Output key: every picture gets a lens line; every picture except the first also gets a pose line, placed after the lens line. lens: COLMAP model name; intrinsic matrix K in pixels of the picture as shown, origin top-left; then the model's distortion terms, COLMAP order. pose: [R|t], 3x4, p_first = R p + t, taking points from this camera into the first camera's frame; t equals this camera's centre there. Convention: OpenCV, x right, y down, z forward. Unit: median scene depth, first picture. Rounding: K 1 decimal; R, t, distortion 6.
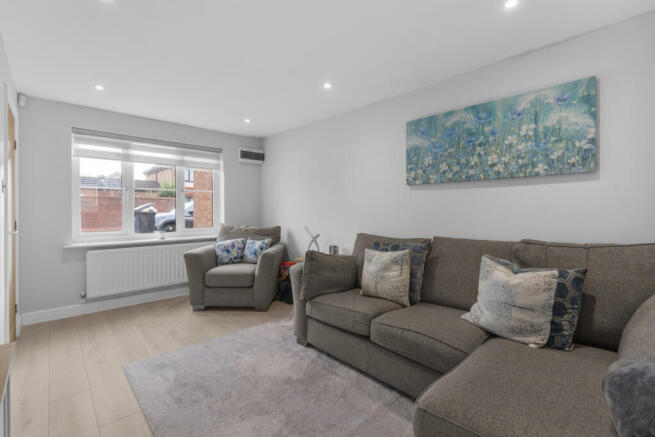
lens RADIAL K [[293.1, 0, 324.9], [0, 293.1, 212.5], [0, 0, 1]] dist [-0.004869, 0.000906]
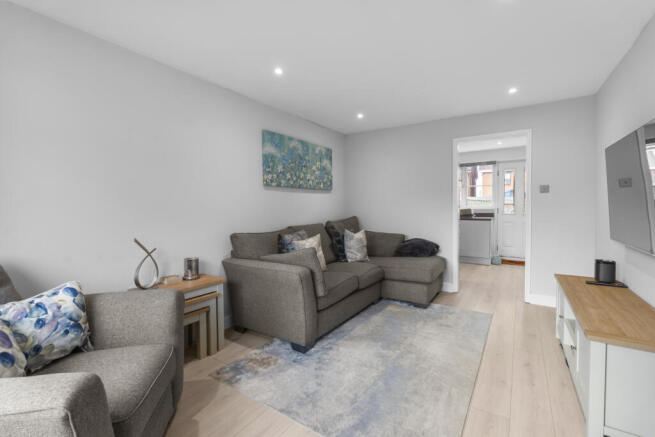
lens RADIAL K [[293.1, 0, 329.6], [0, 293.1, 217.4], [0, 0, 1]] dist [-0.004869, 0.000906]
pose [[-0.224353, -0.036924, 0.973808, -1.031096], [0.013072, 0.999078, 0.040894, -0.013251], [-0.974420, 0.021904, -0.223664, 1.167715]]
